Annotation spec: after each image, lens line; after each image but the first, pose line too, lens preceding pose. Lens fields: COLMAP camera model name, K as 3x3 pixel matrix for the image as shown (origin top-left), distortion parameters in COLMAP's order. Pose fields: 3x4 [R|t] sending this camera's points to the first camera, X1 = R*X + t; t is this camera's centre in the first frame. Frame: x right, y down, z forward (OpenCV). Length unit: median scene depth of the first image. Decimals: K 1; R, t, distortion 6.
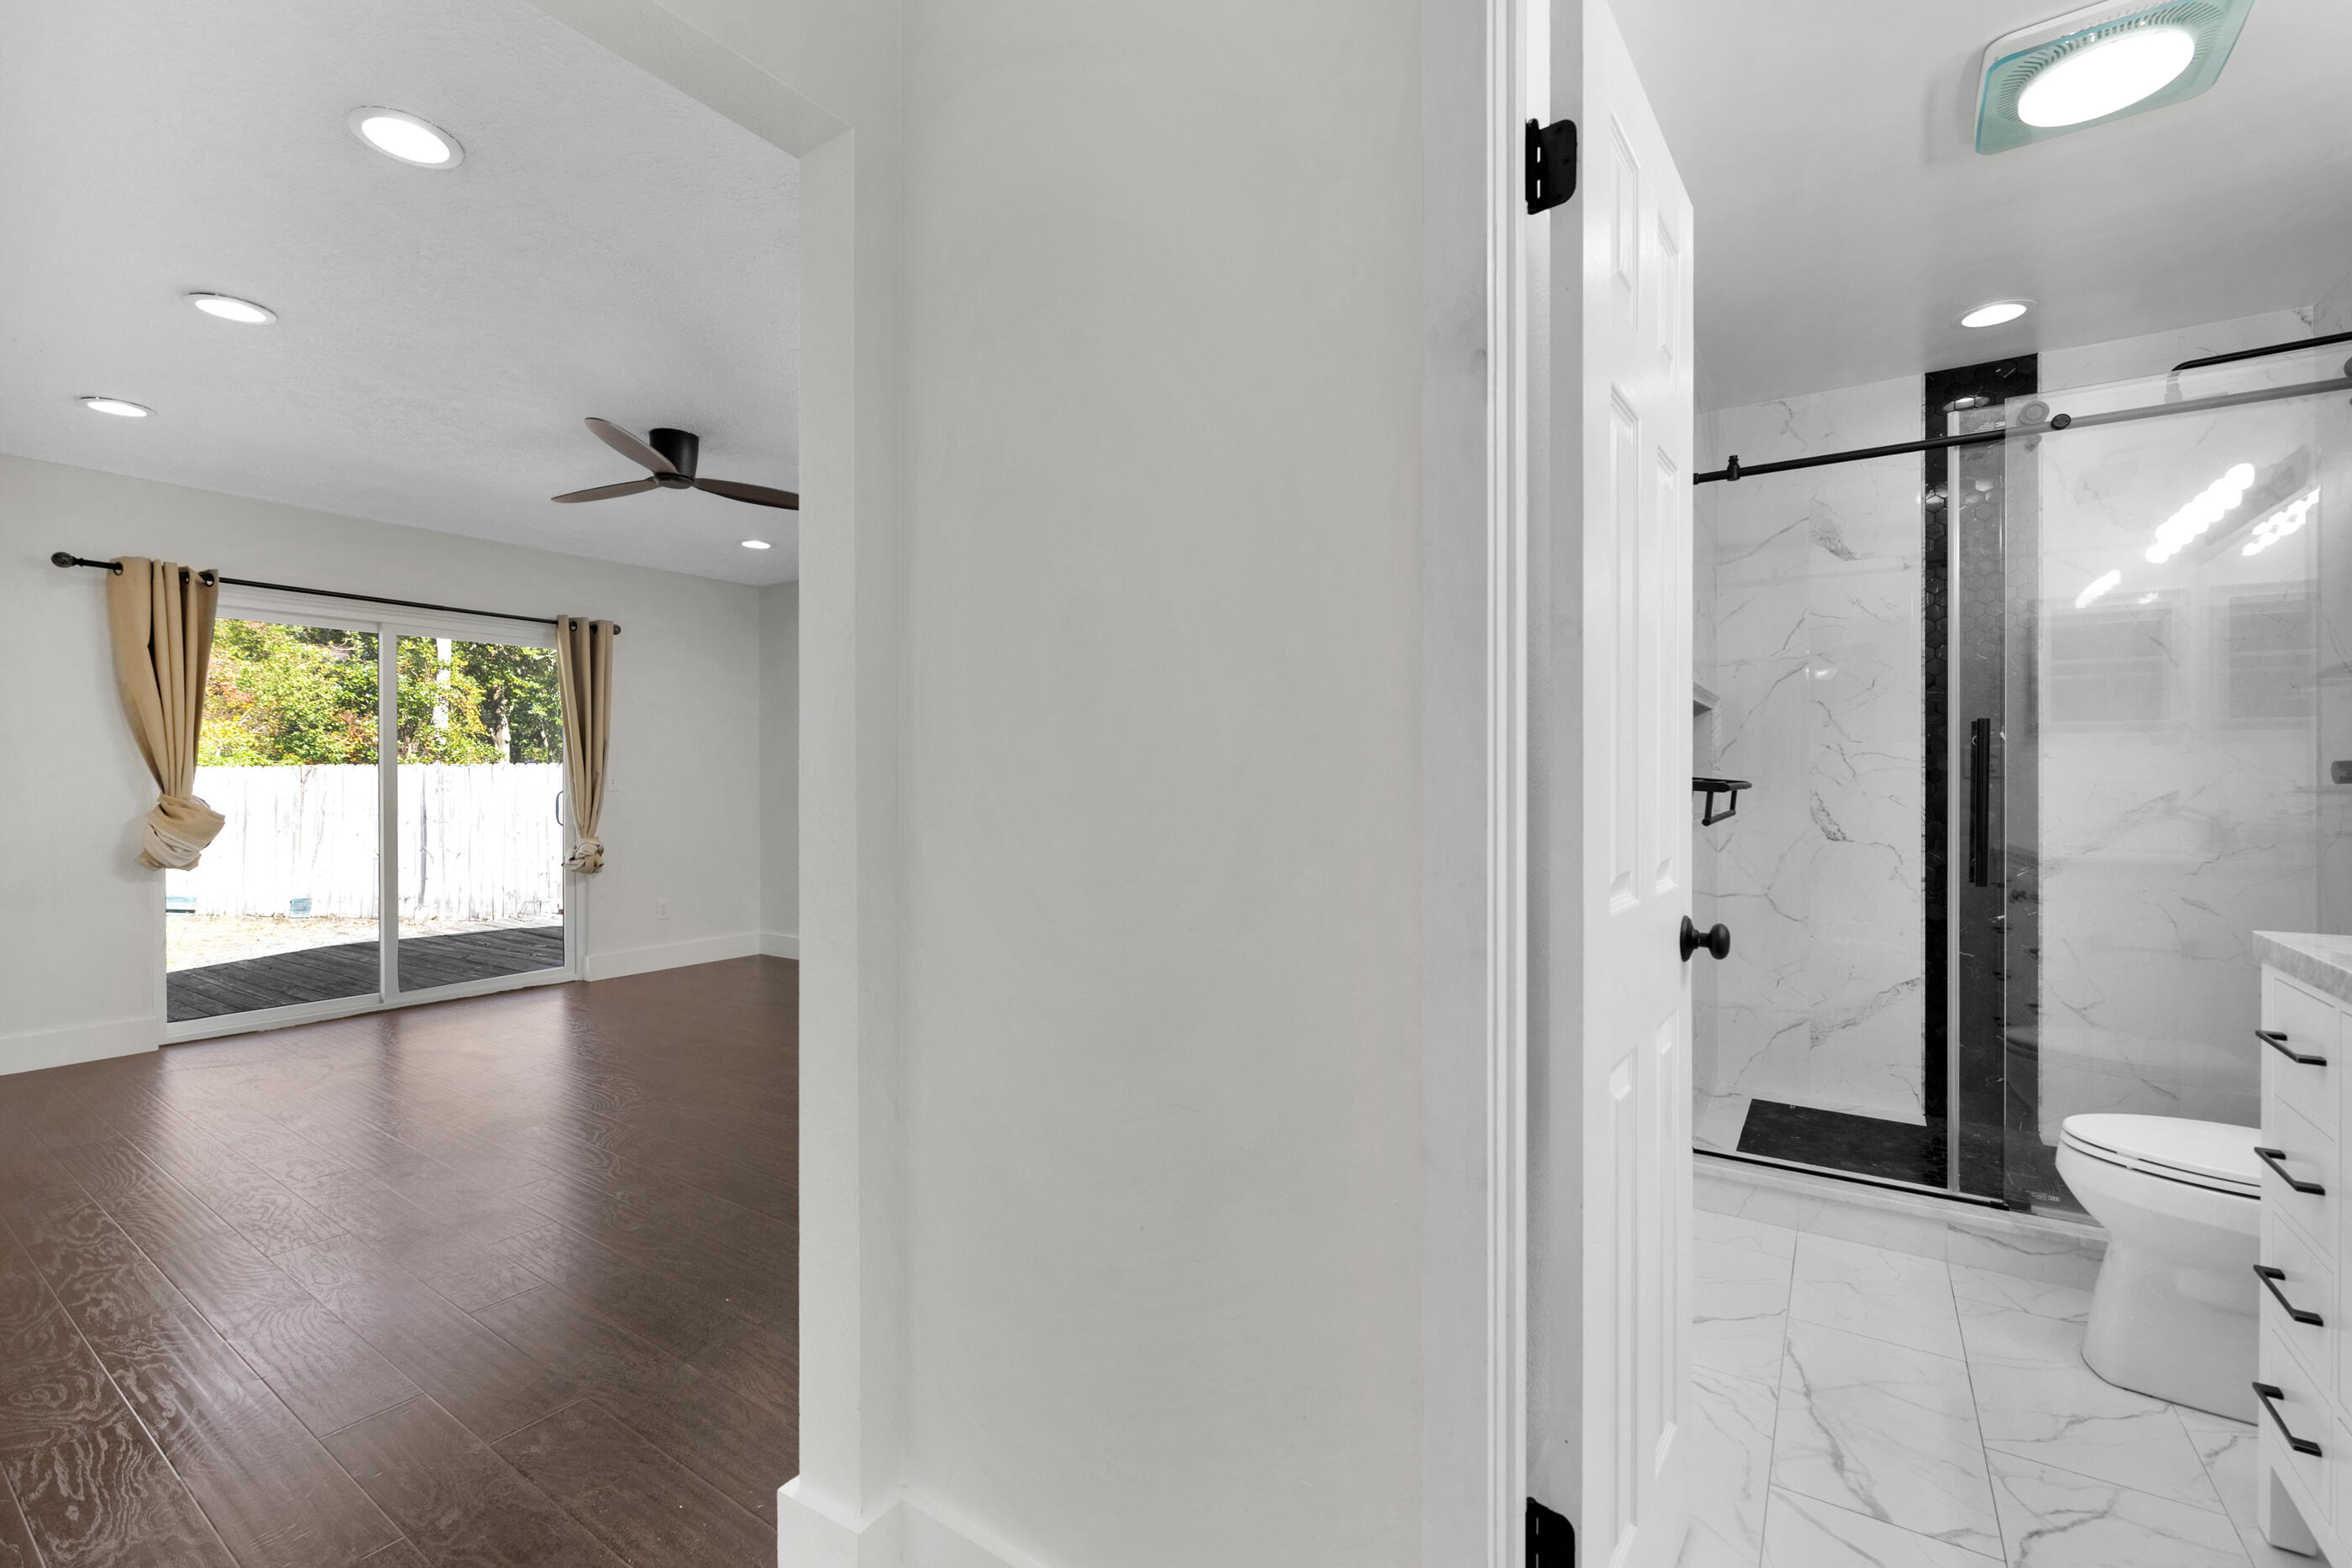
lens RADIAL K [[1002.0, 0, 1204.0], [0, 1002.0, 772.9], [0, 0, 1]] dist [-0.000626, -0.003863]
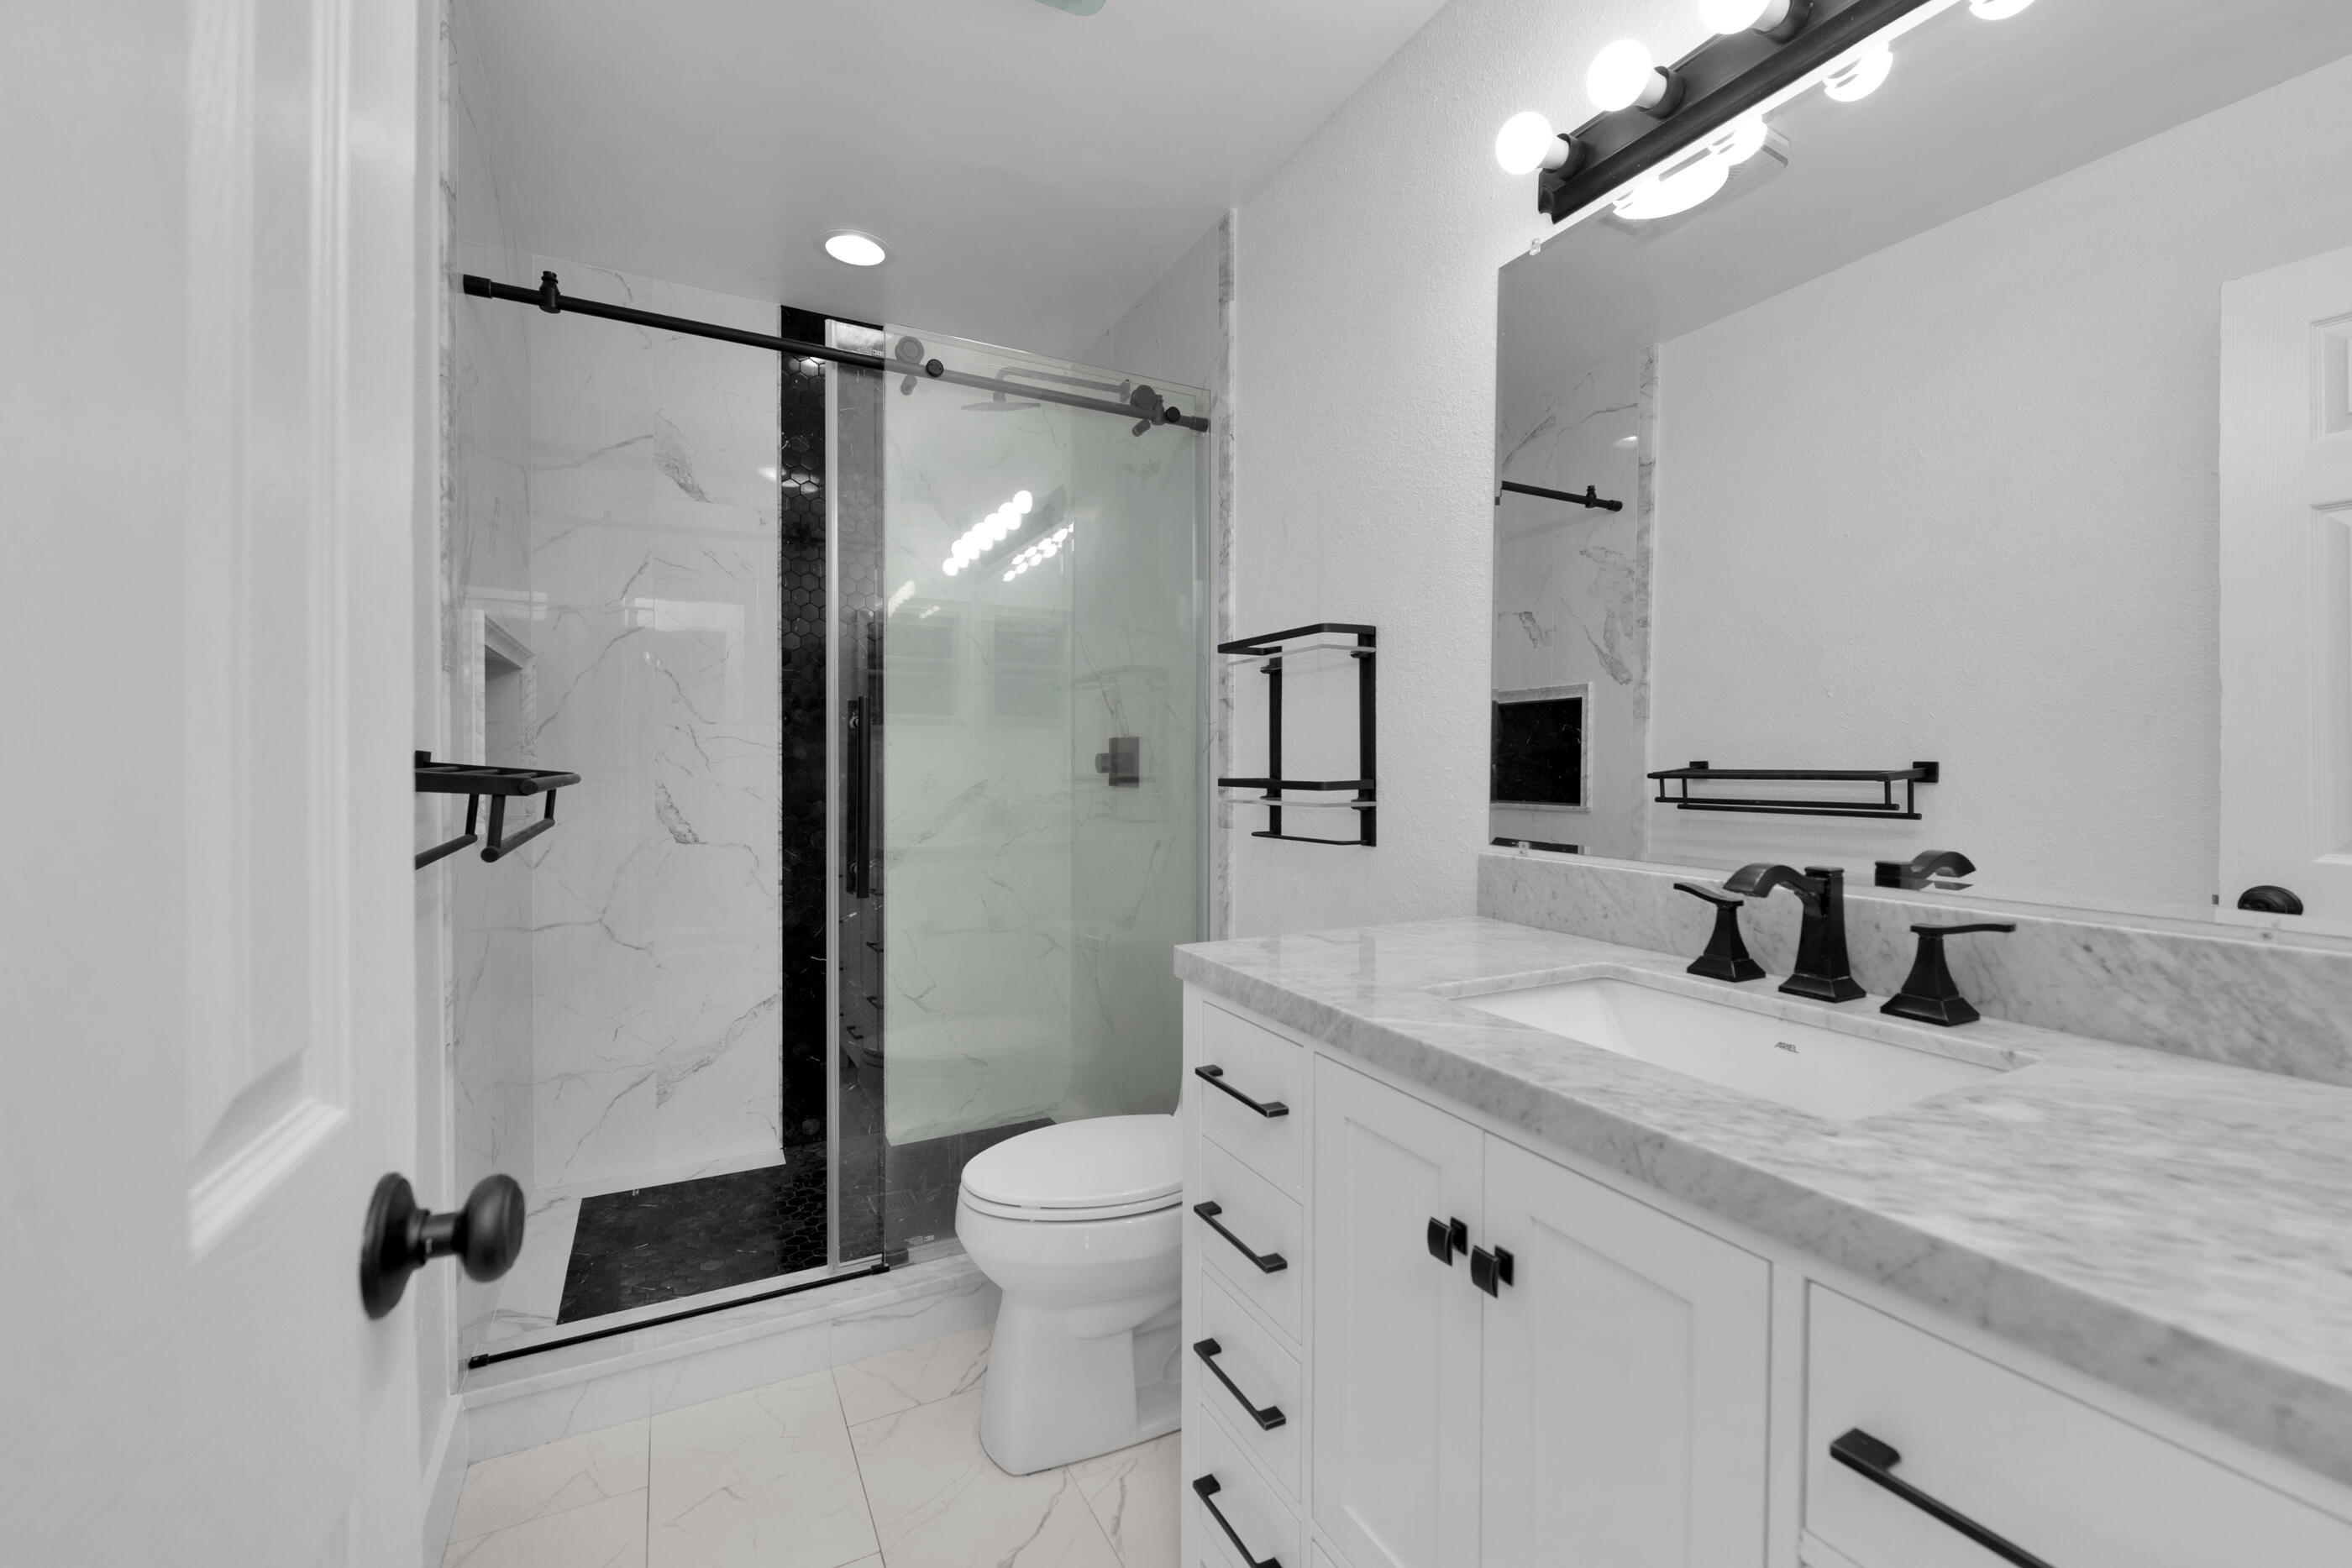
lens RADIAL K [[949.3, 0, 1150.7], [0, 949.3, 781.1], [0, 0, 1]] dist [-0.000785, -0.000583]
pose [[0.504282, -0.011848, 0.863458, 0.175034], [-0.007314, 0.999811, 0.017991, 0.000304], [-0.863508, -0.015388, 0.504100, 0.320677]]
